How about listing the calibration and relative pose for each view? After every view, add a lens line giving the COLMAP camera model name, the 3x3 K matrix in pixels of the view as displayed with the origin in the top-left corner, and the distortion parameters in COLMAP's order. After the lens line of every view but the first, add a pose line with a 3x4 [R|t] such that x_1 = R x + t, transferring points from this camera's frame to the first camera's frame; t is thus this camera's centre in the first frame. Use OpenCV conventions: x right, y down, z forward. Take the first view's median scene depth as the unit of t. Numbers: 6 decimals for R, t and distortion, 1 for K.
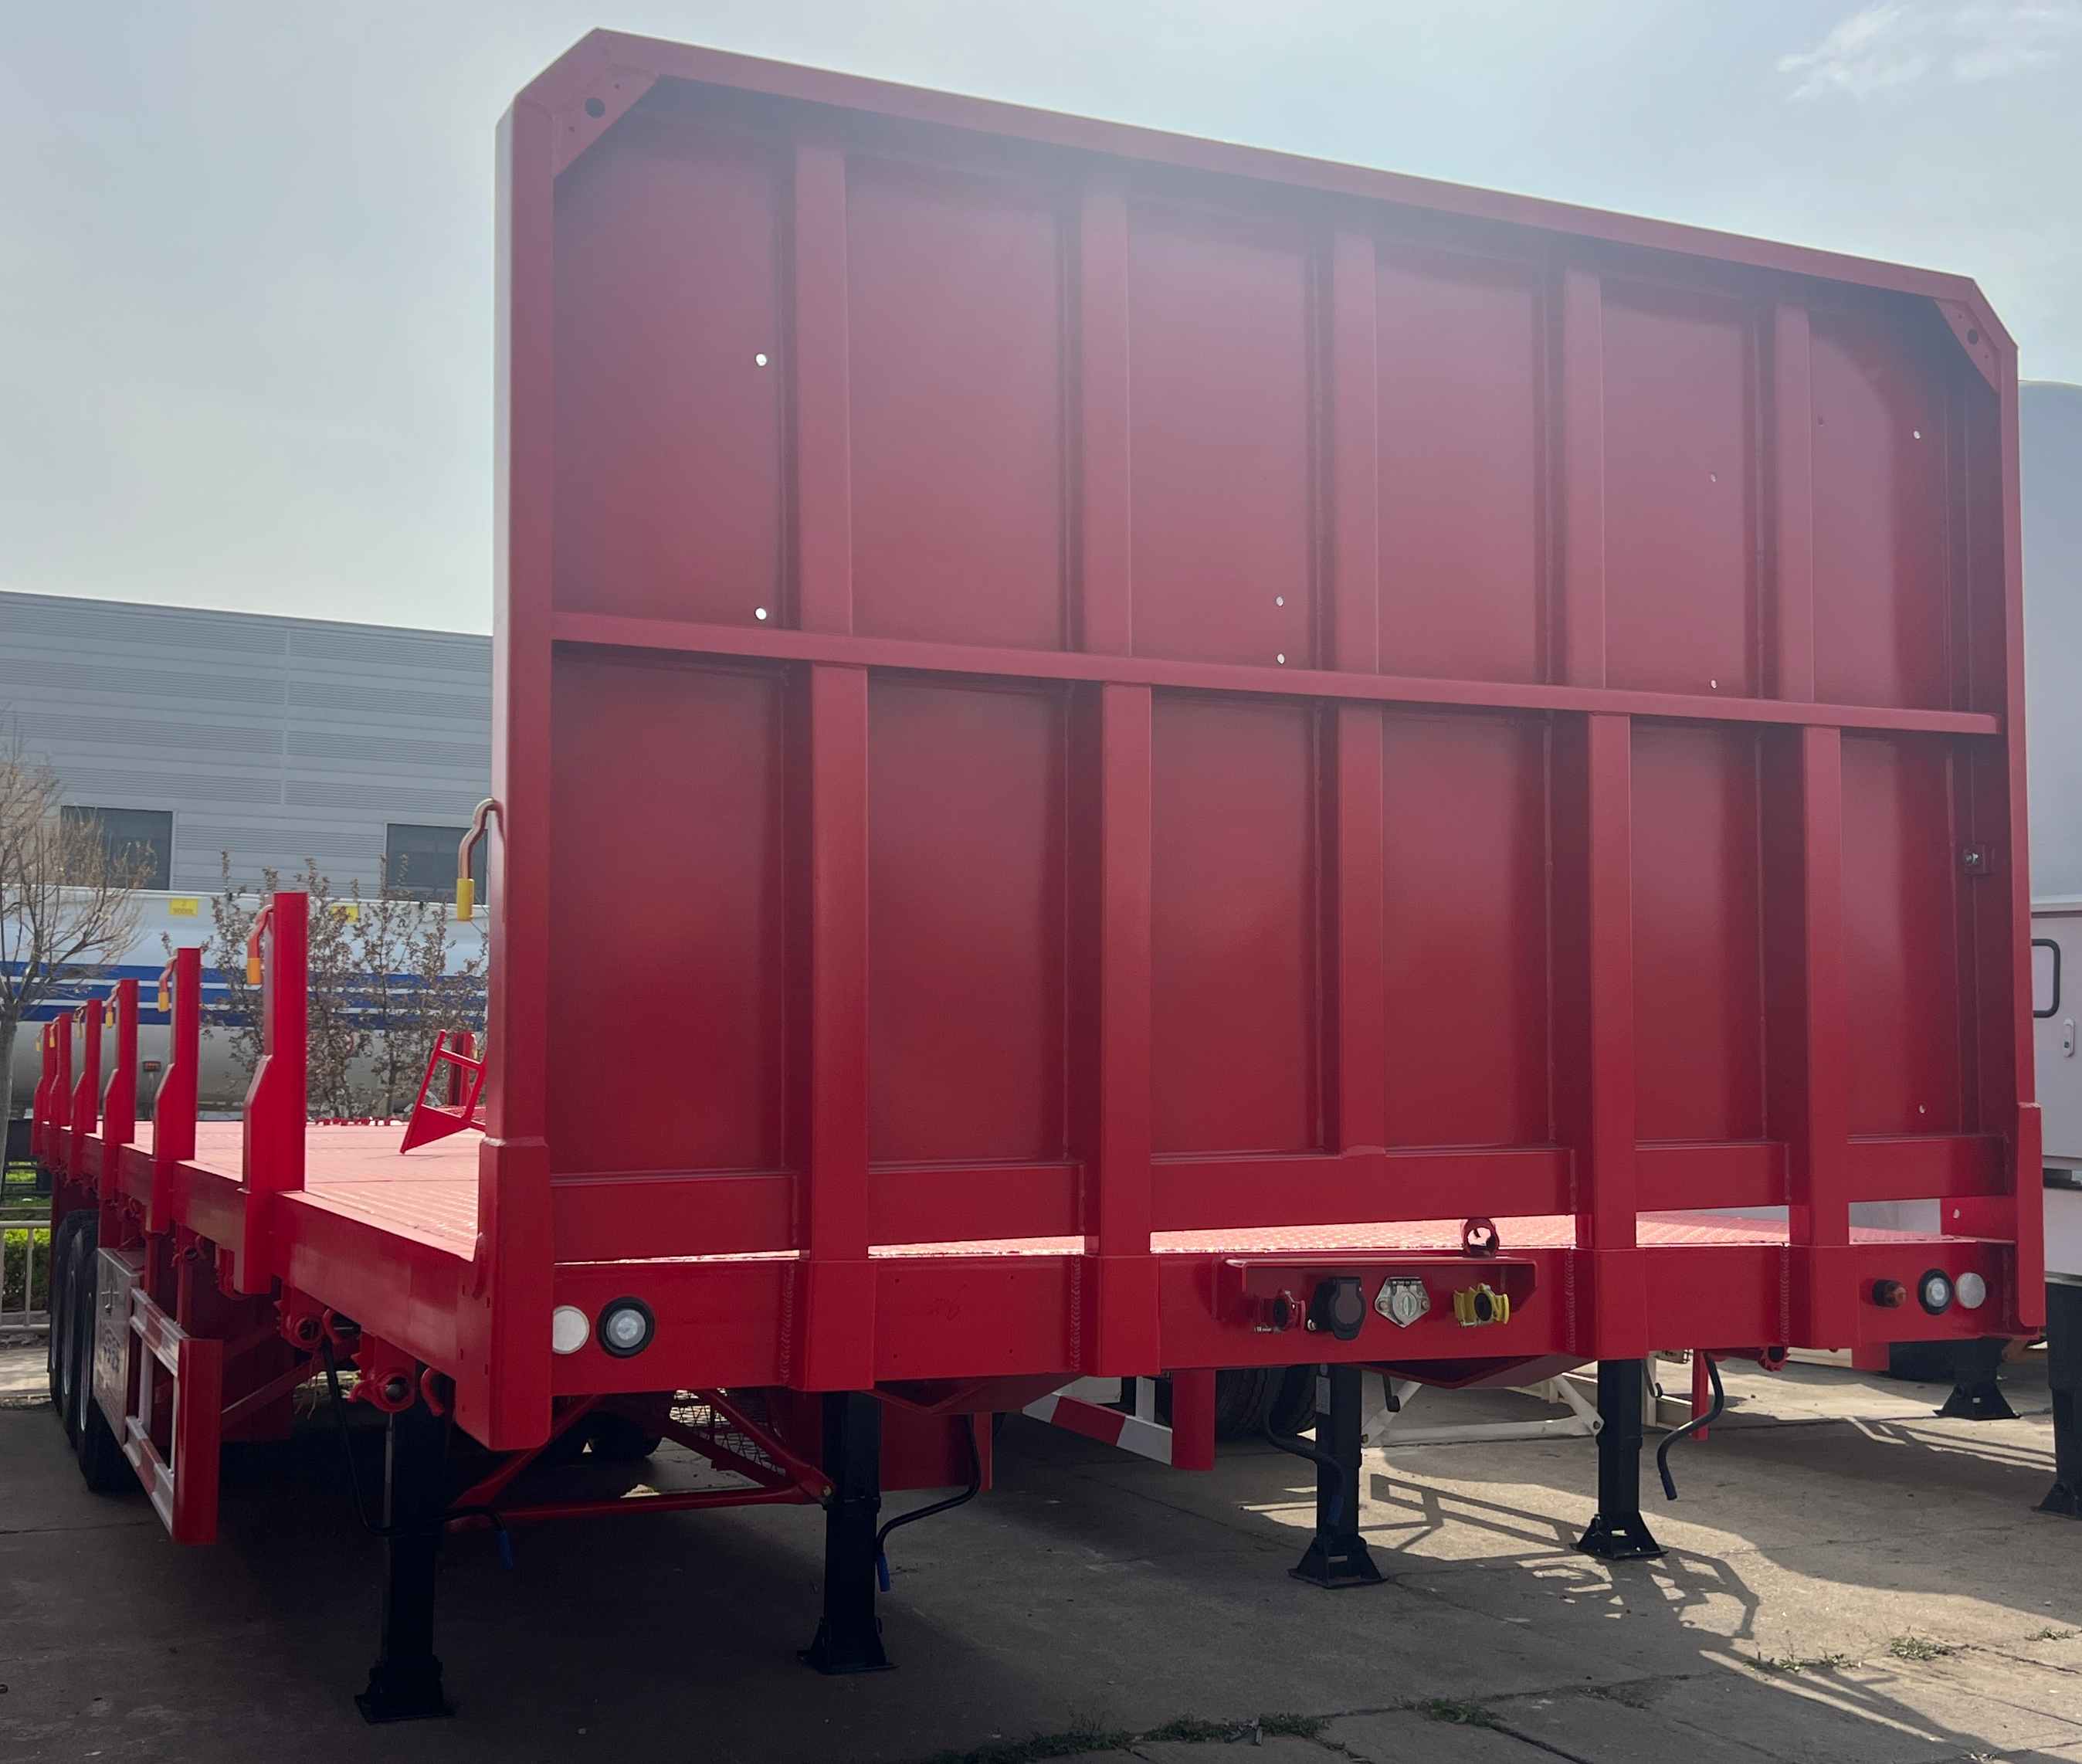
lens RADIAL K [[2457.1, 0, 1041.0], [0, 2457.1, 882.0], [0, 0, 1]] dist [0.286998, -1.153430]
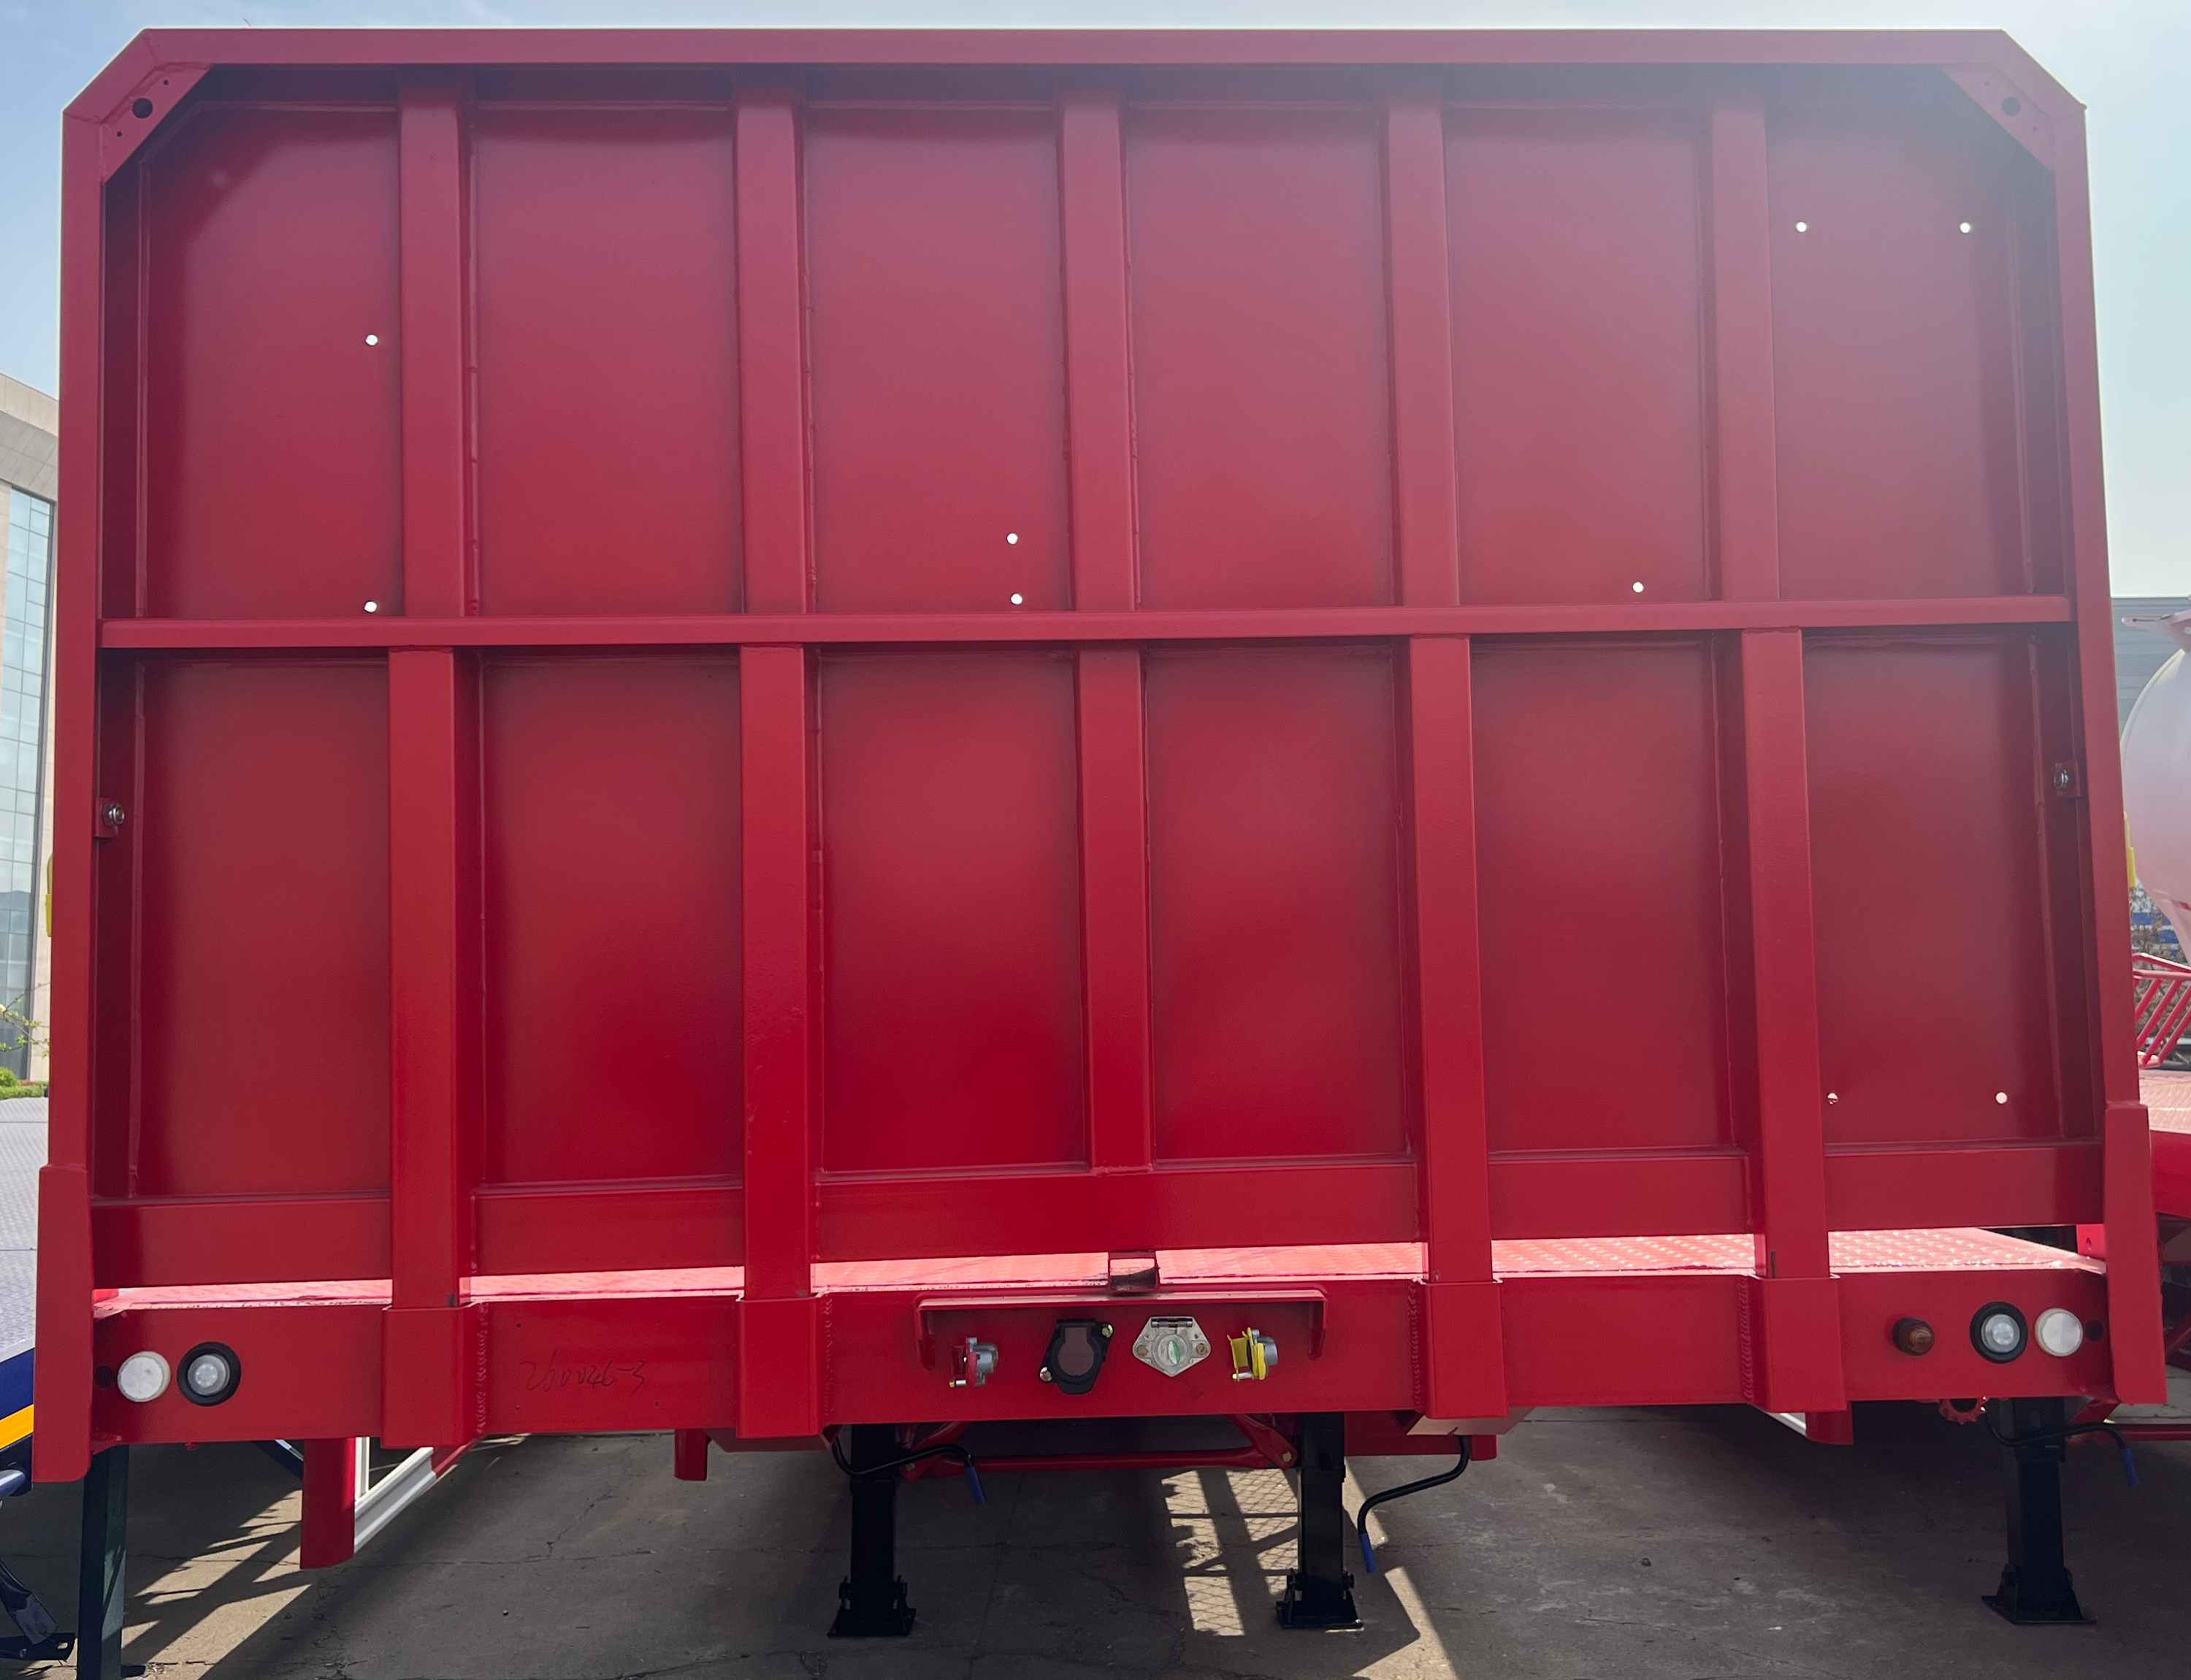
lens RADIAL K [[2453.9, 0, 1095.1], [0, 2453.9, 895.2], [0, 0, 1]] dist [0.008806, 0.015960]
pose [[0.930664, -0.047942, -0.362720, 0.375712], [0.052035, 0.998644, 0.001517, 0.010294], [0.362155, -0.020286, 0.931897, 0.177577]]
